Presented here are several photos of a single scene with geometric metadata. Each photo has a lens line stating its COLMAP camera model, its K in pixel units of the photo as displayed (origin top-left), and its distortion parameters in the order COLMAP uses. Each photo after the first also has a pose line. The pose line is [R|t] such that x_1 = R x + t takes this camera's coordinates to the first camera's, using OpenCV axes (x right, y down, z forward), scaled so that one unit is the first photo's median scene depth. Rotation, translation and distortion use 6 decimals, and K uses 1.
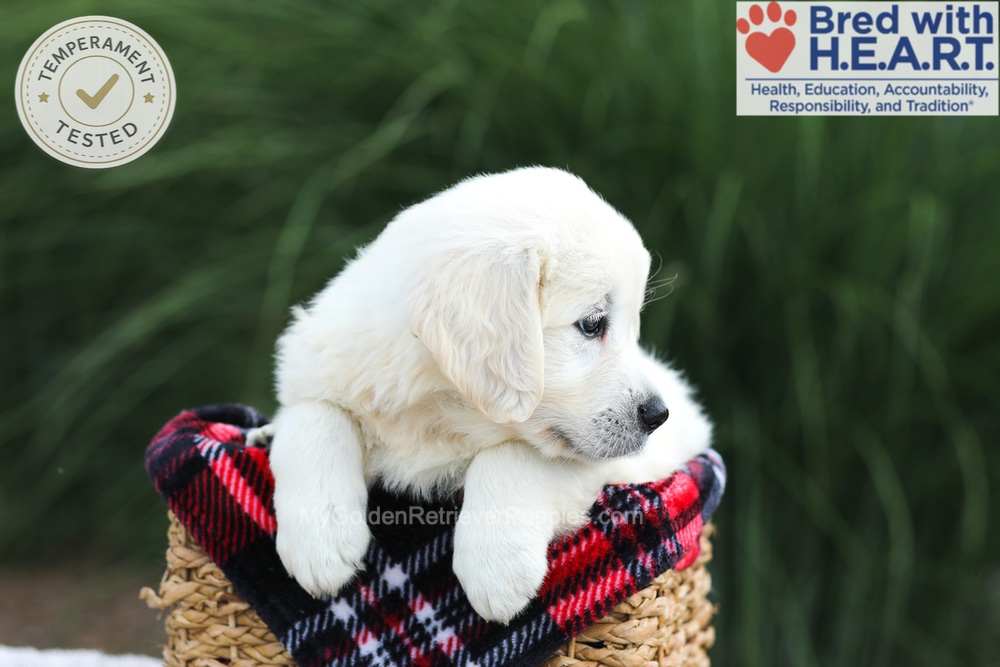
lens RADIAL K [[2774.2, 0, 546.8], [0, 2774.2, 333.0], [0, 0, 1]] dist [0.315231, 1.888633]
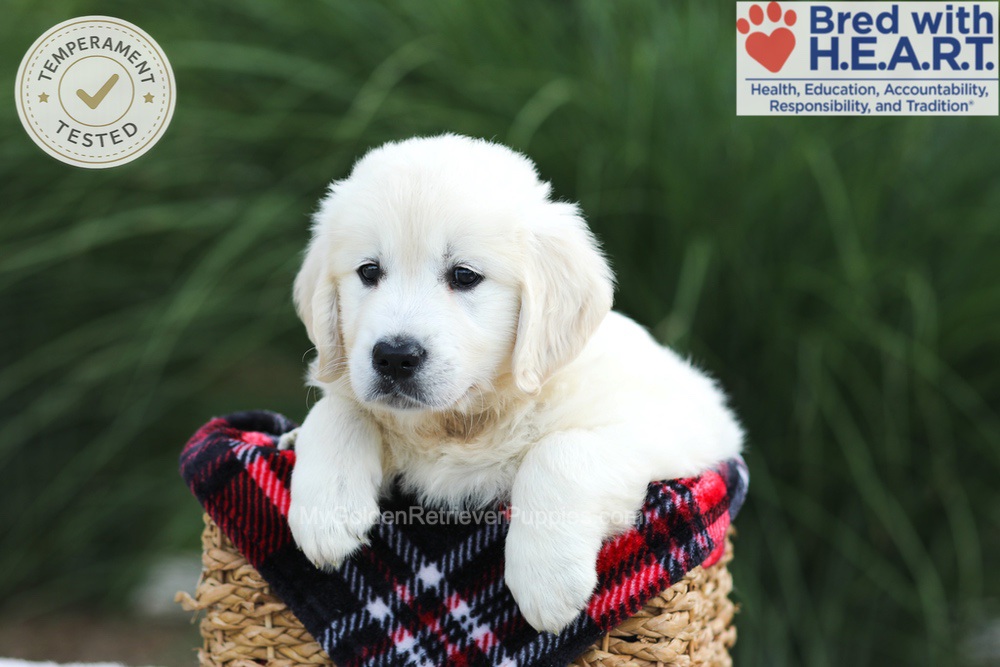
lens RADIAL K [[2774.2, 0, 546.8], [0, 2774.2, 333.0], [0, 0, 1]] dist [0.315231, 1.888633]
pose [[0.999686, -0.012190, 0.021891, -0.033076], [0.012582, 0.999762, -0.017839, 0.017888], [-0.021668, 0.018109, 0.999601, -0.016899]]
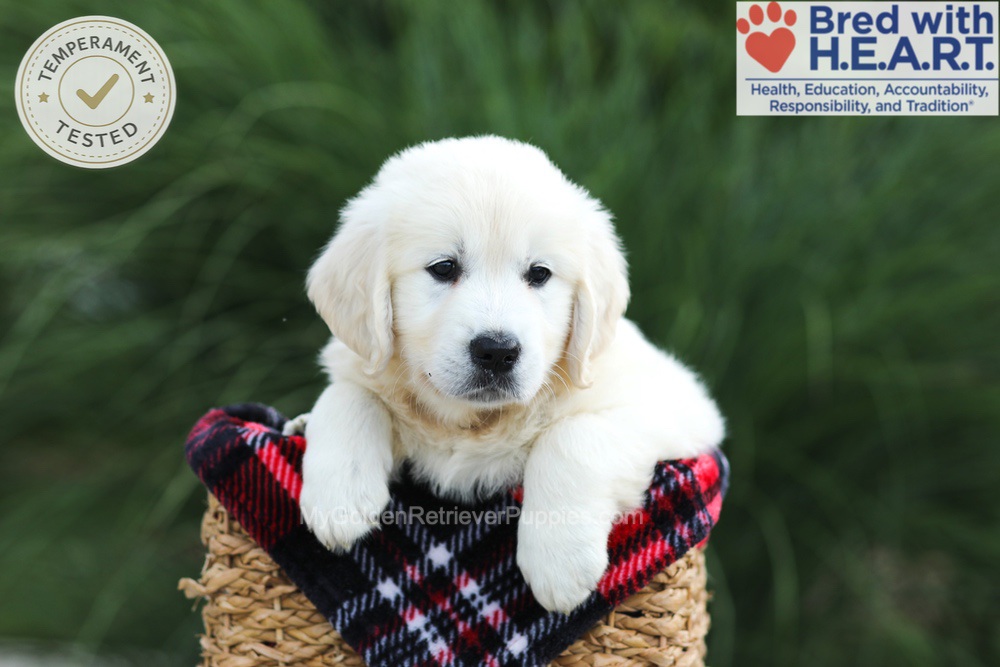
lens RADIAL K [[2774.2, 0, 546.8], [0, 2774.2, 333.0], [0, 0, 1]] dist [0.315231, 1.888633]
pose [[0.993373, -0.016116, 0.113800, -0.131493], [0.021582, 0.998664, -0.046958, 0.054133], [-0.112891, 0.049103, 0.992393, -0.041992]]
